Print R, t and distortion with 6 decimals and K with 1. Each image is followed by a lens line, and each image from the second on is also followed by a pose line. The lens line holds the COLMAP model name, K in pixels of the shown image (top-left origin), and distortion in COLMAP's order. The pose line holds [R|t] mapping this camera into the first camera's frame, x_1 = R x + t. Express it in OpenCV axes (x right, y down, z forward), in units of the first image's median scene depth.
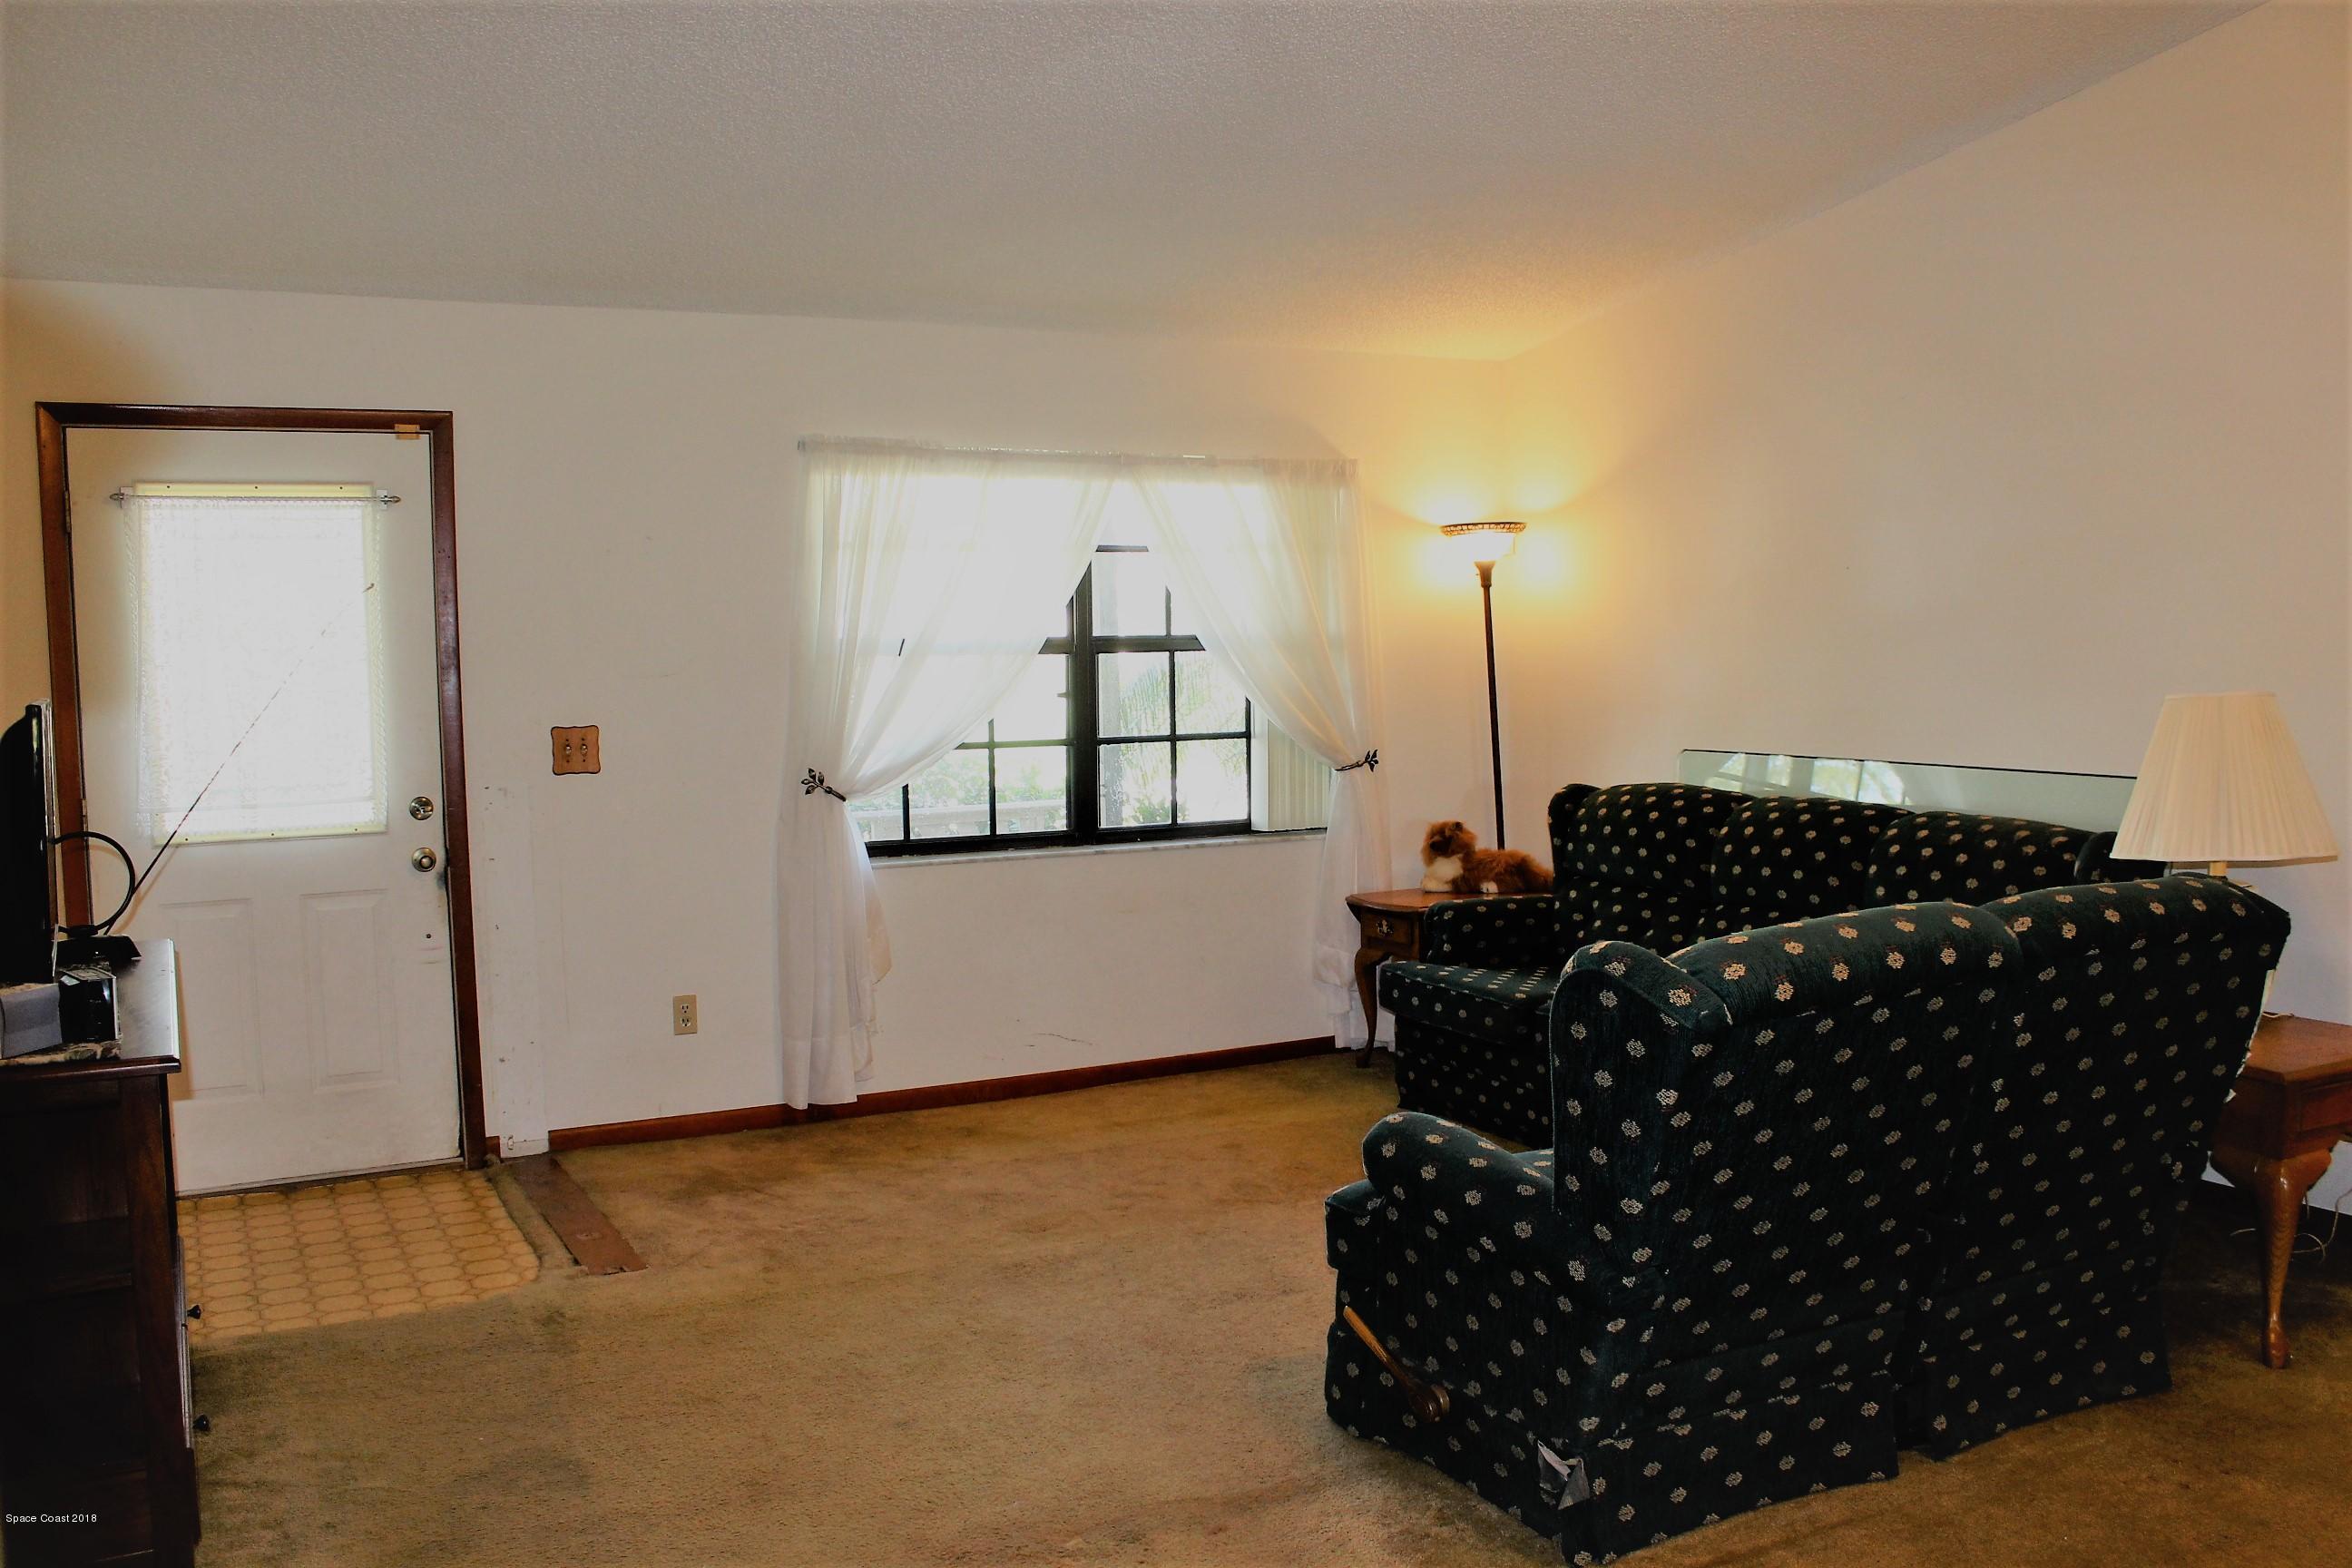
lens RADIAL K [[1998.2, 0, 1180.5], [0, 1998.2, 813.4], [0, 0, 1]] dist [-0.172445, 0.165568]
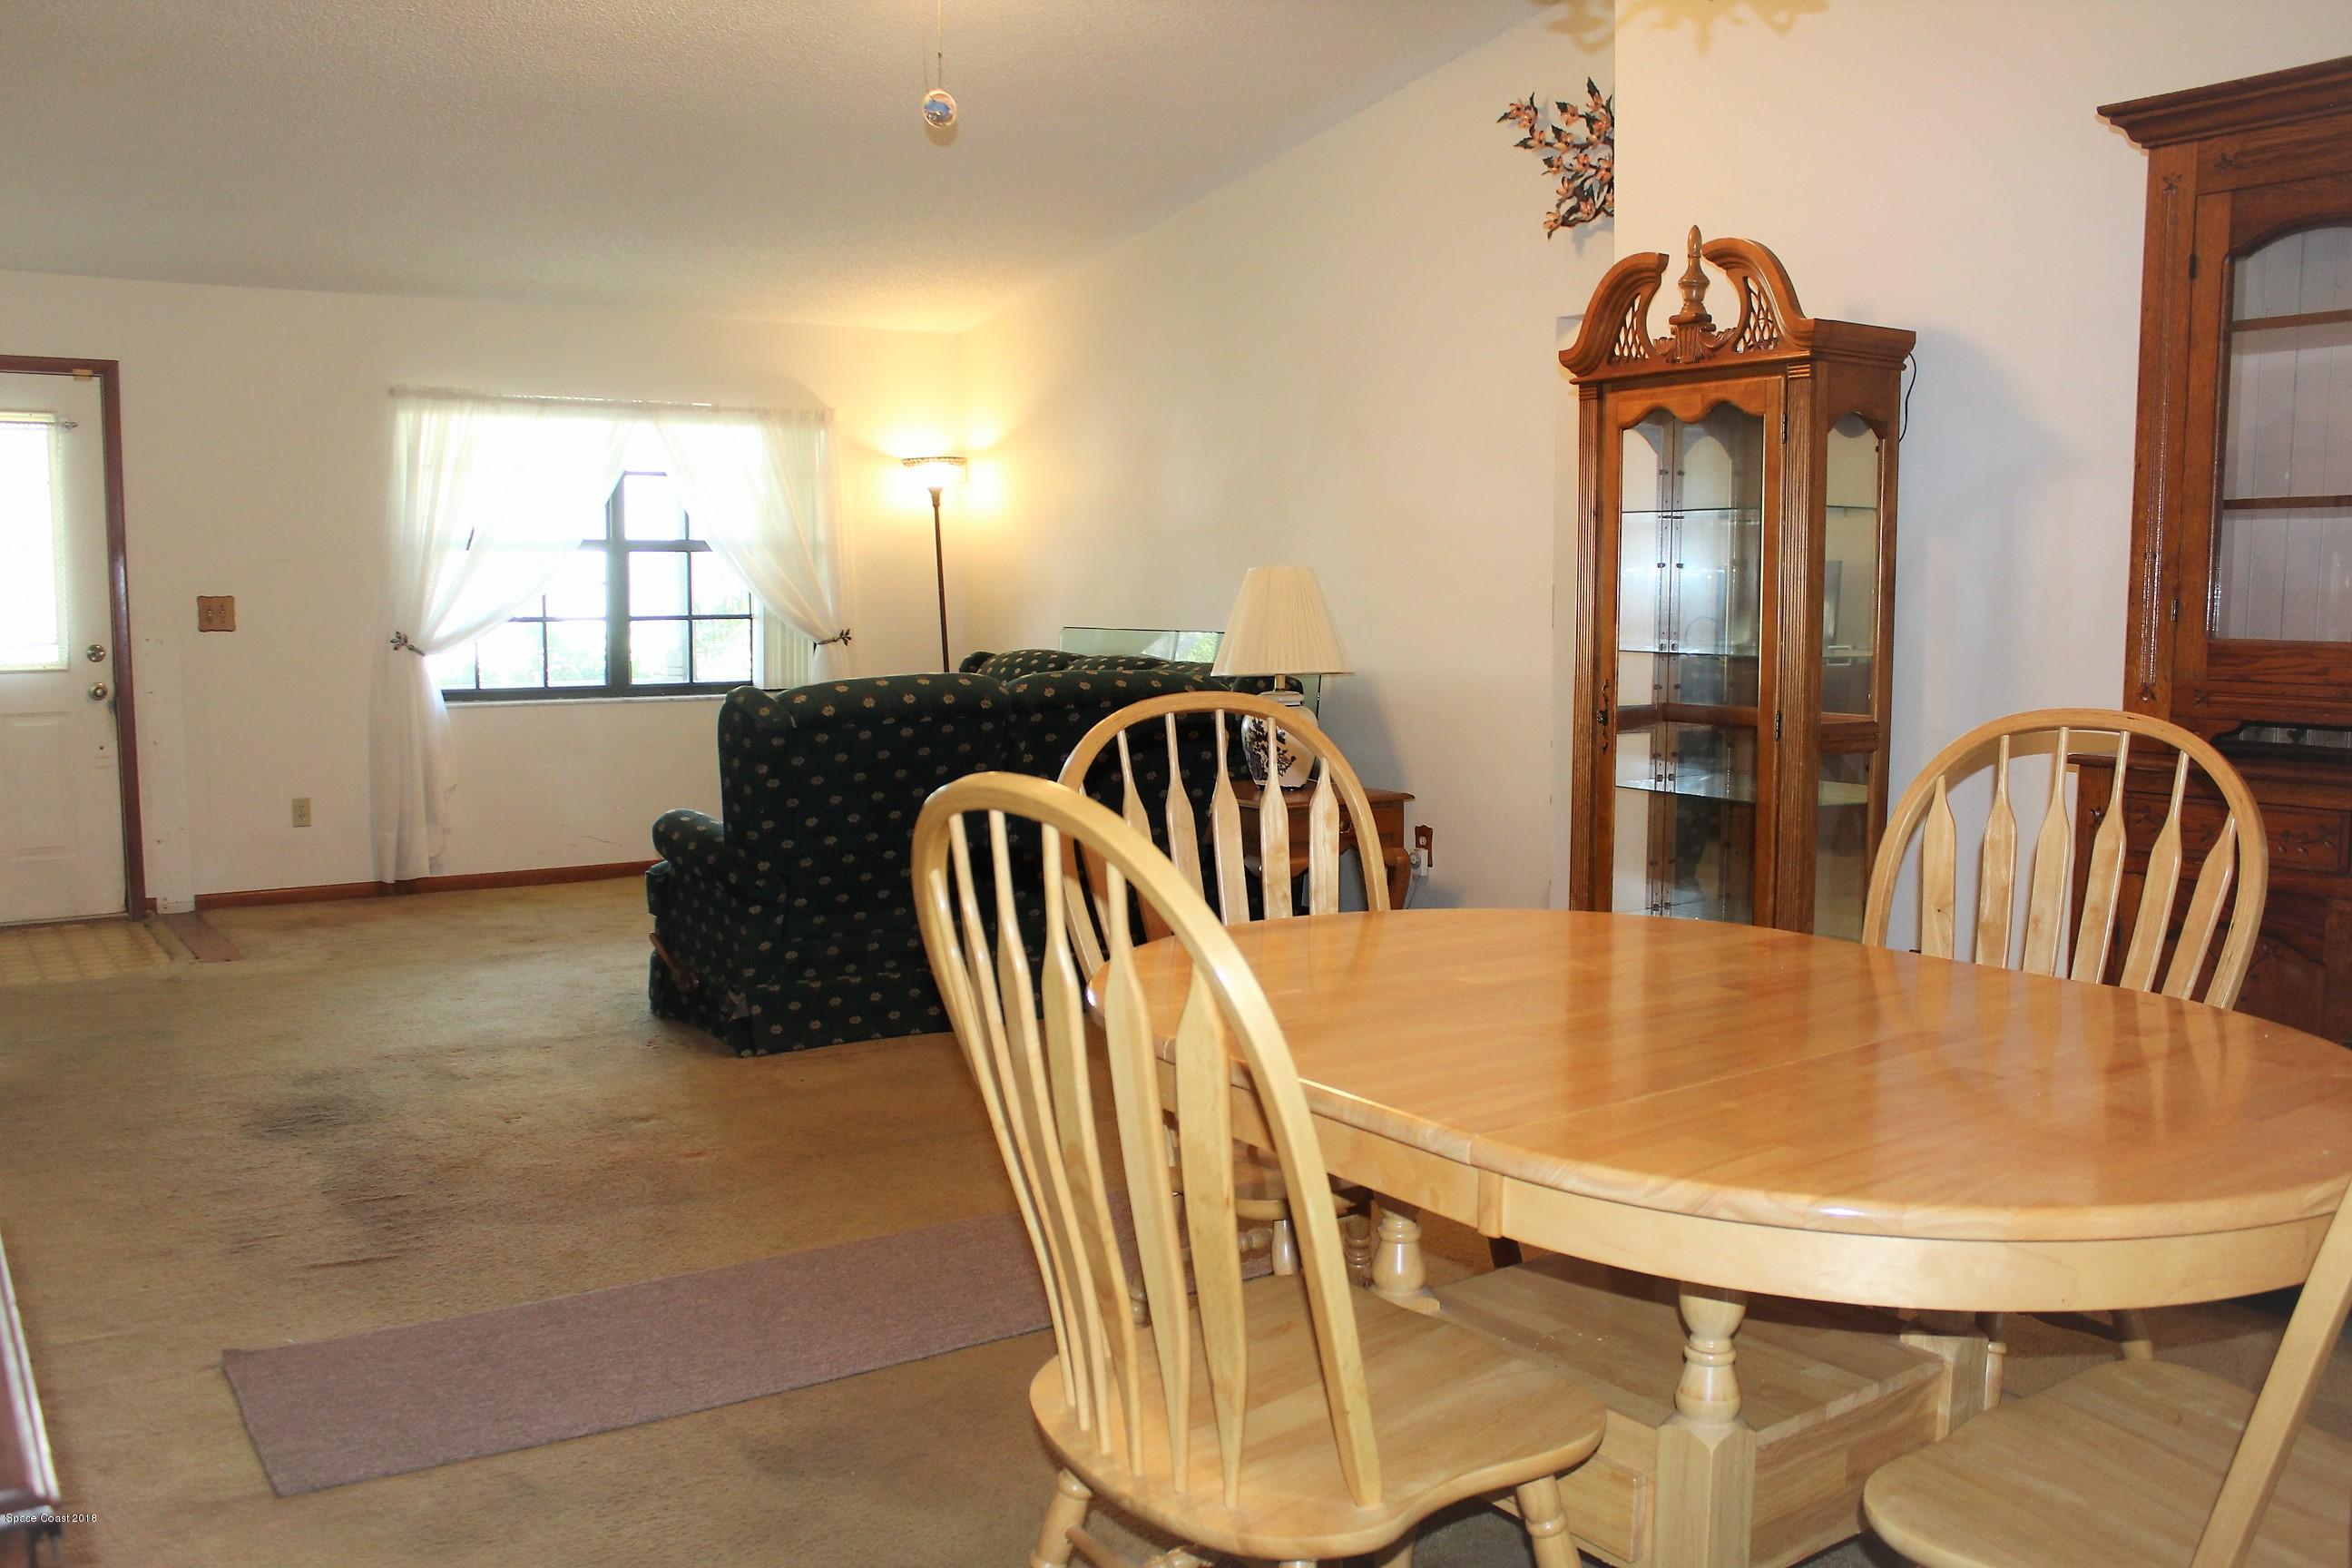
lens RADIAL K [[1998.2, 0, 1180.5], [0, 1998.2, 813.4], [0, 0, 1]] dist [-0.172445, 0.165568]
pose [[0.993581, 0.005216, 0.113000, 0.204305], [-0.008282, 0.999610, 0.026682, 0.064495], [-0.112817, -0.027447, 0.993237, -0.402978]]
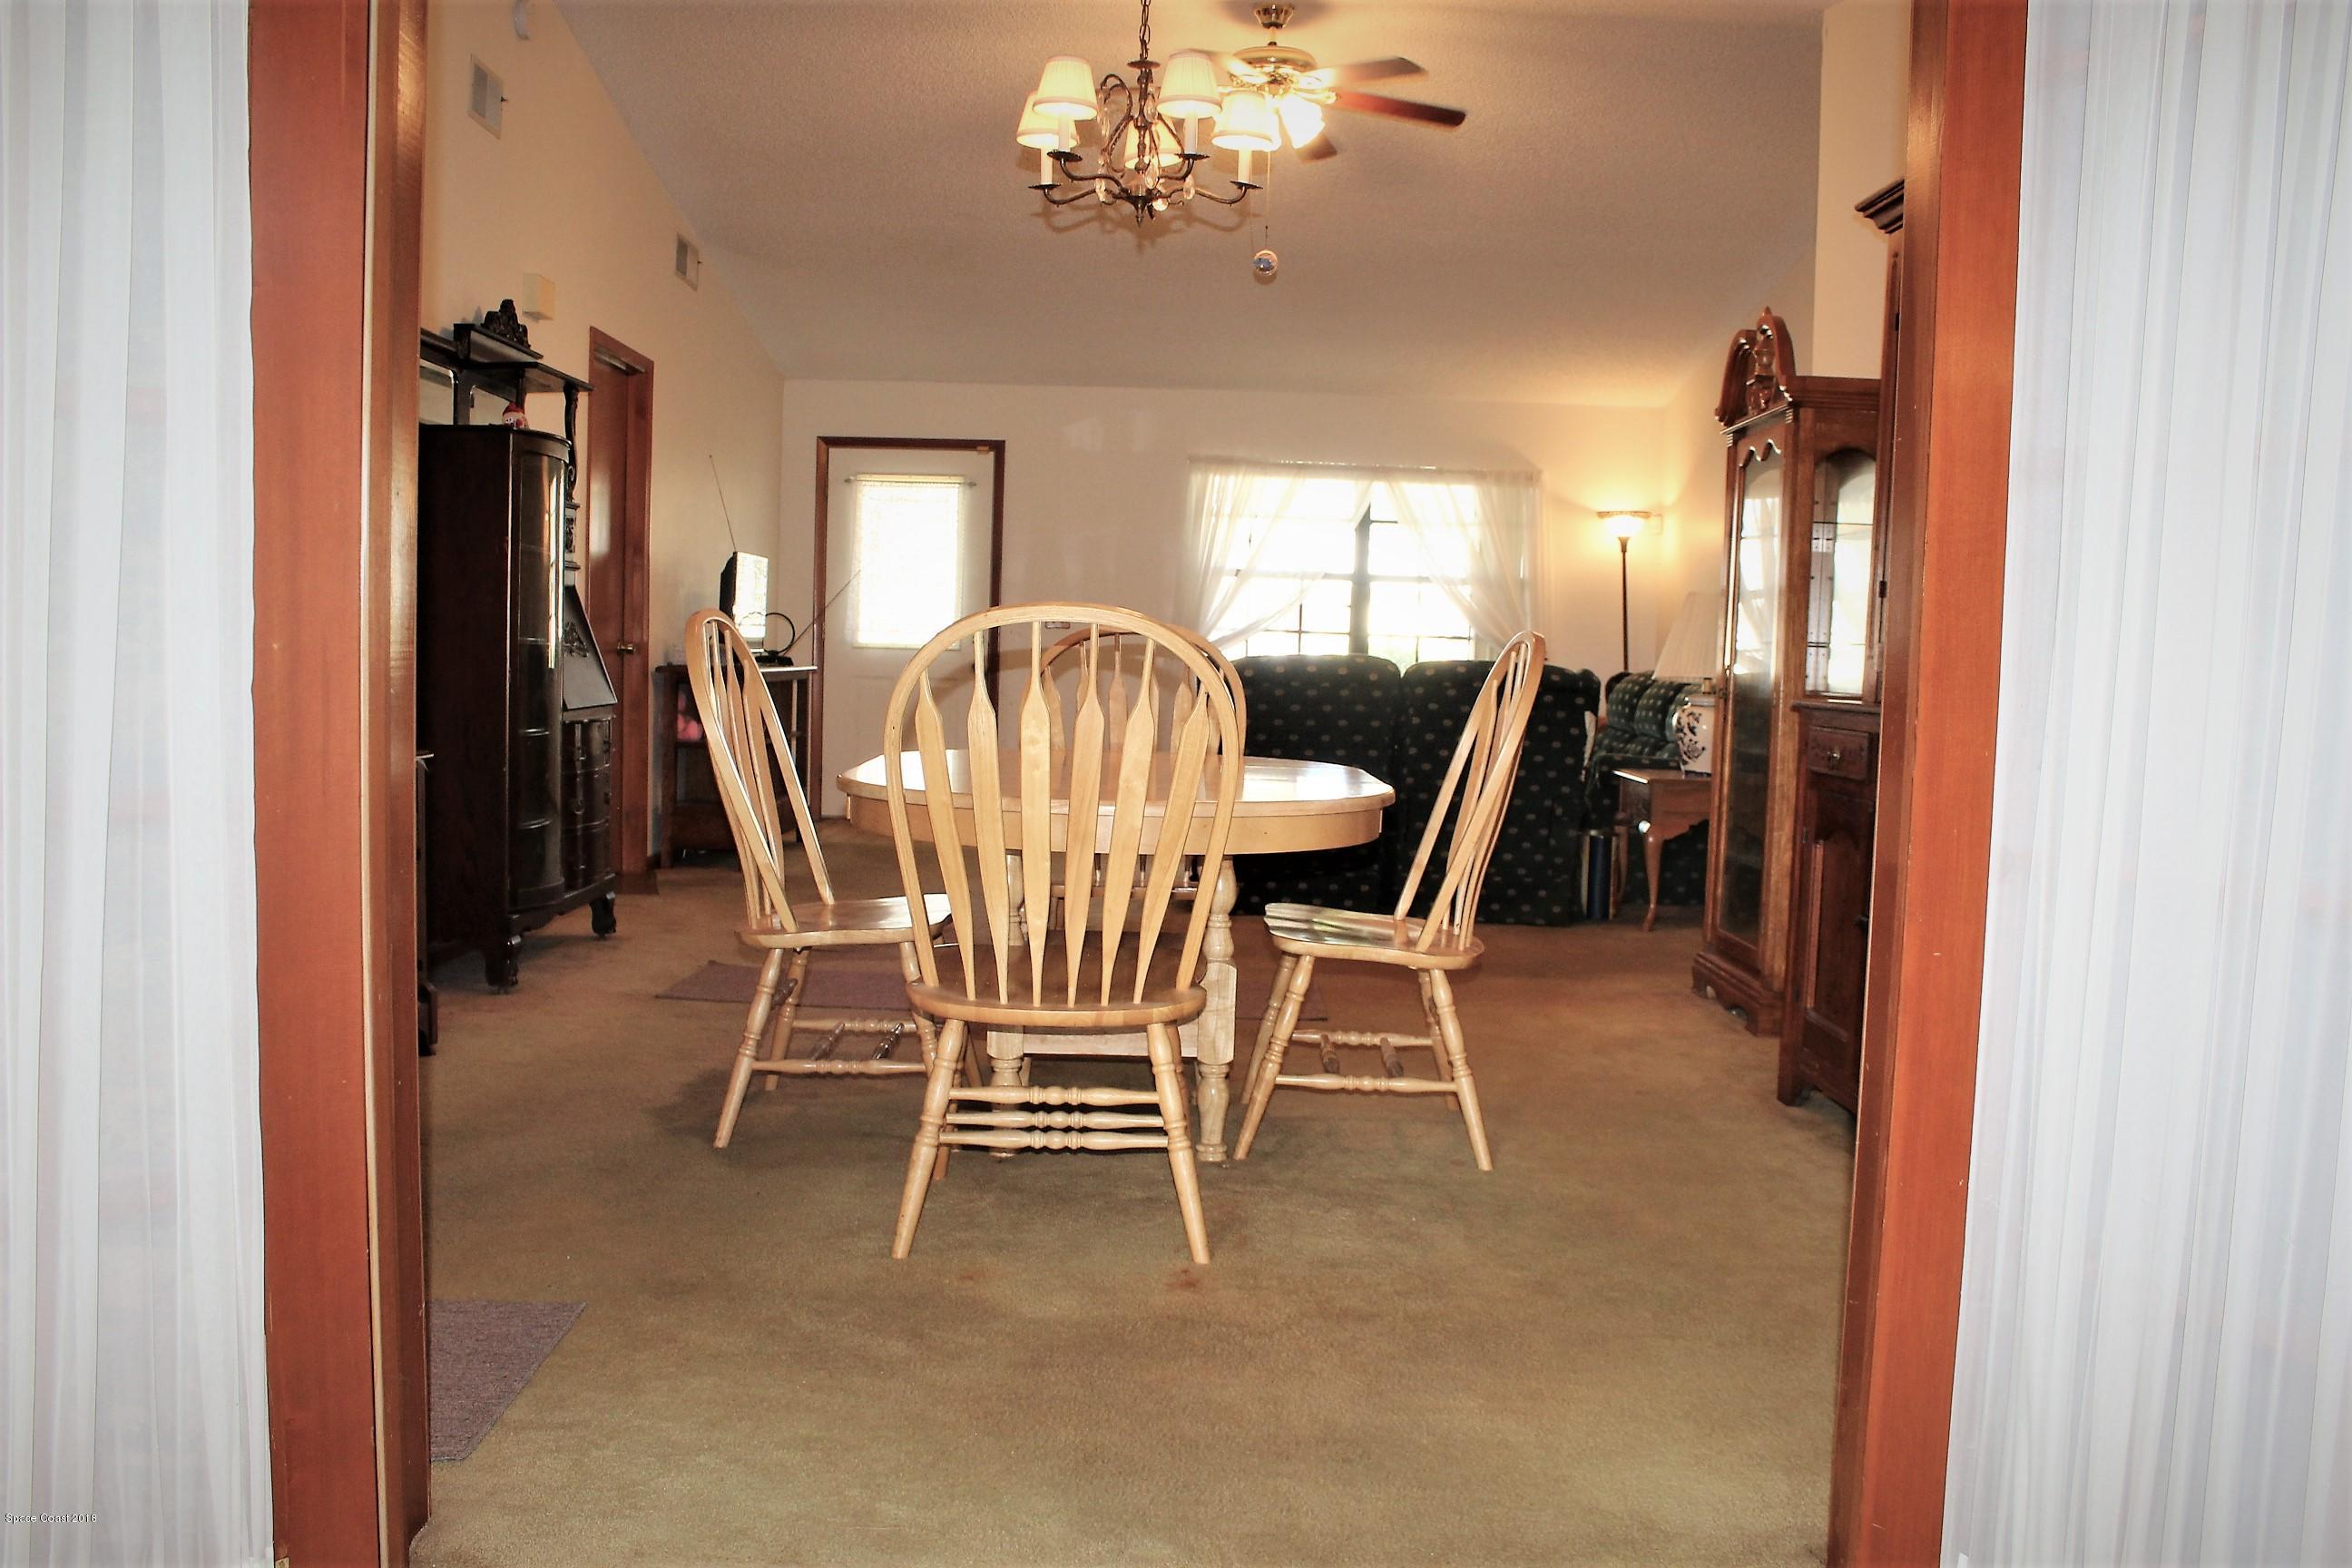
lens RADIAL K [[1998.2, 0, 1180.5], [0, 1998.2, 813.4], [0, 0, 1]] dist [-0.172445, 0.165568]
pose [[0.885200, 0.082801, -0.457782, 0.703514], [-0.084277, 0.996293, 0.017241, 0.115066], [0.457513, 0.023319, 0.888897, -0.665199]]
